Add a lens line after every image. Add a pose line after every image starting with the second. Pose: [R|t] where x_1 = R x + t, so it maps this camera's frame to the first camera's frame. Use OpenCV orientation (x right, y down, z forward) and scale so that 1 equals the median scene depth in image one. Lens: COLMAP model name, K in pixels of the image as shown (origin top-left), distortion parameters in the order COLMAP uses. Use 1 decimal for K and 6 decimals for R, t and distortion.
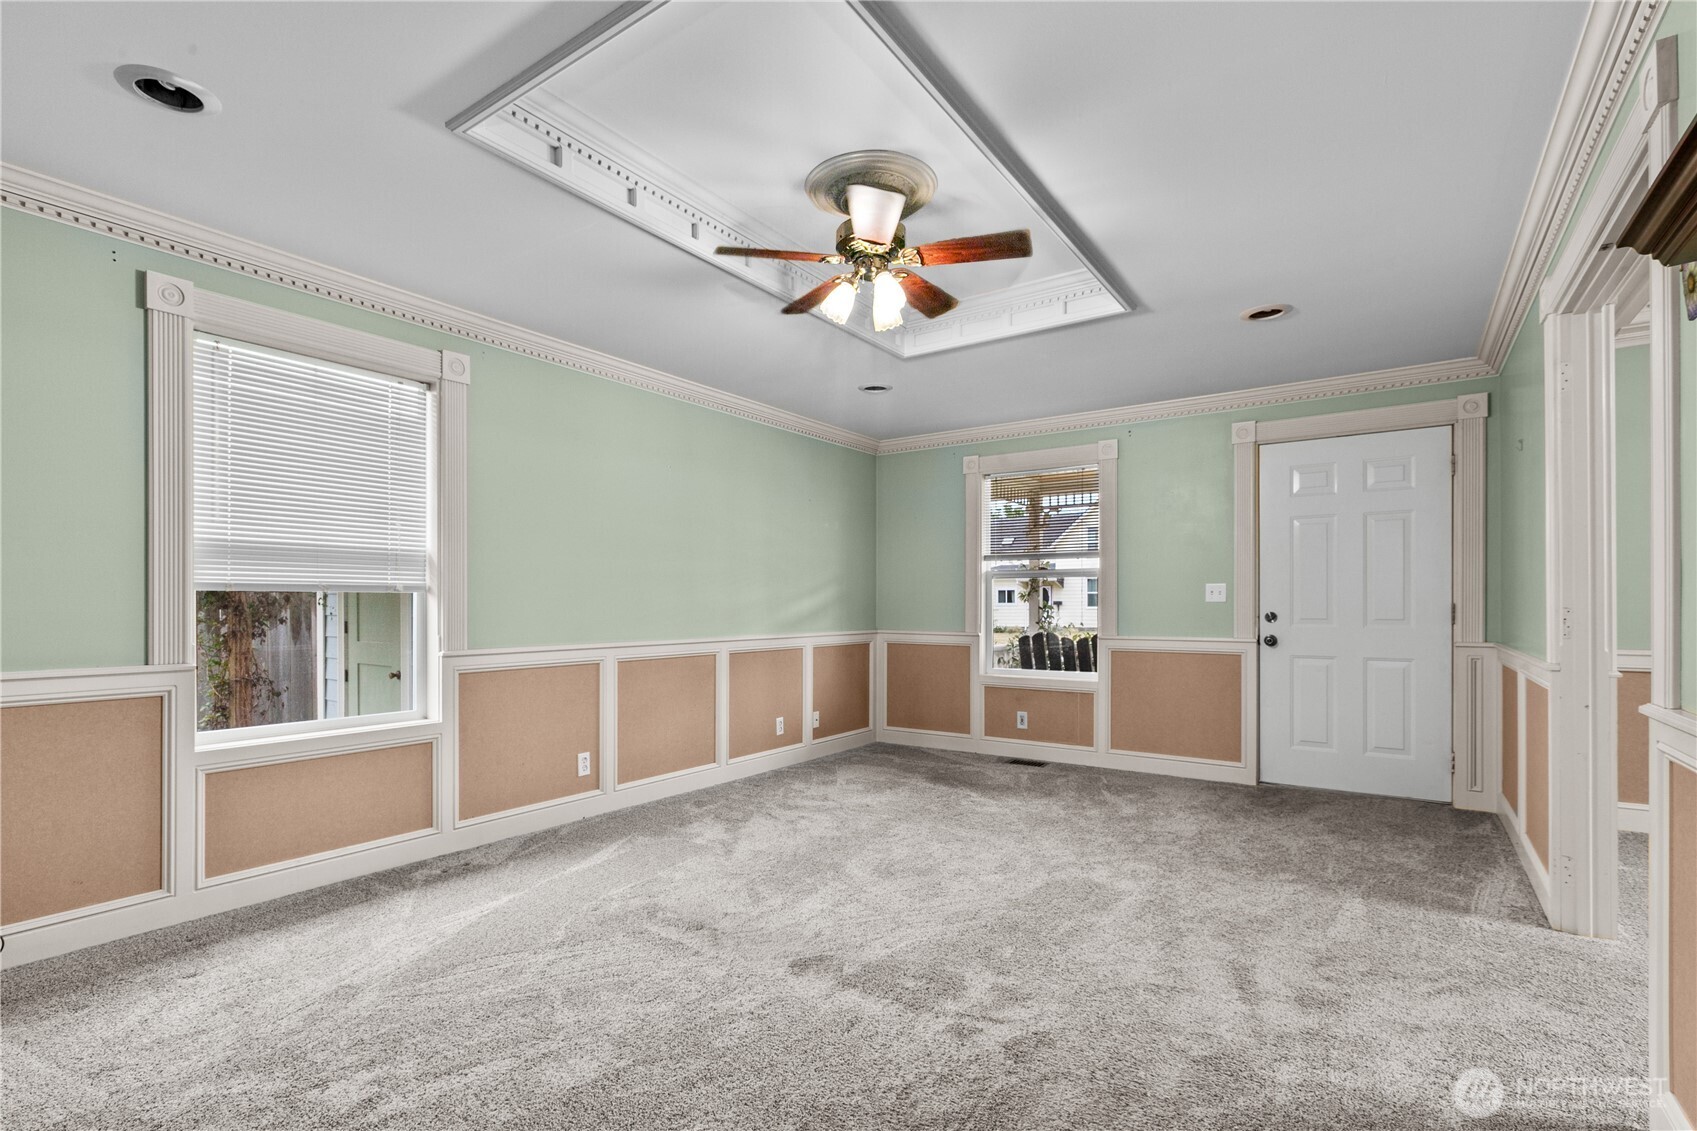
lens RADIAL K [[790.9, 0, 812.3], [0, 790.9, 603.2], [0, 0, 1]] dist [-0.000602, -0.000060]
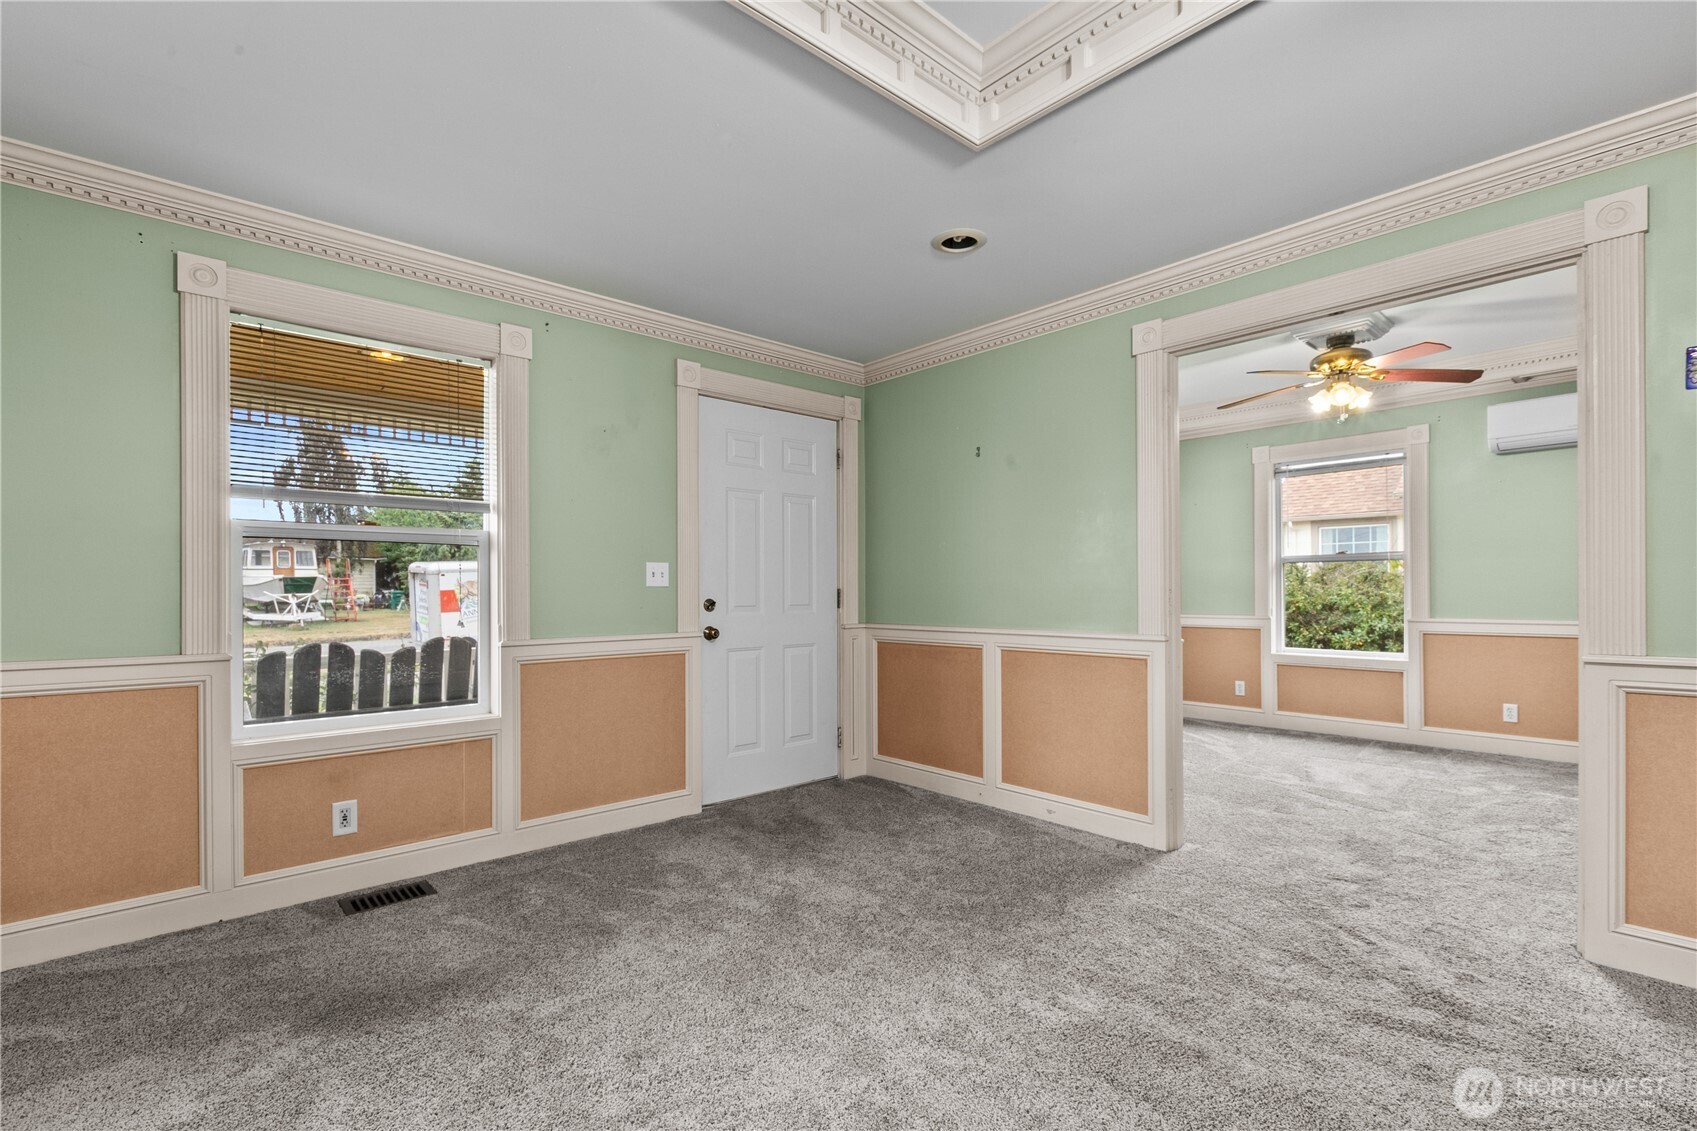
lens RADIAL K [[772.0, 0, 852.7], [0, 772.0, 592.2], [0, 0, 1]] dist [-0.000458, 0.000168]
pose [[0.203975, -0.002356, 0.978973, -0.192326], [0.004275, 0.999990, 0.001516, 0.003391], [-0.978967, 0.003876, 0.203983, 0.712228]]
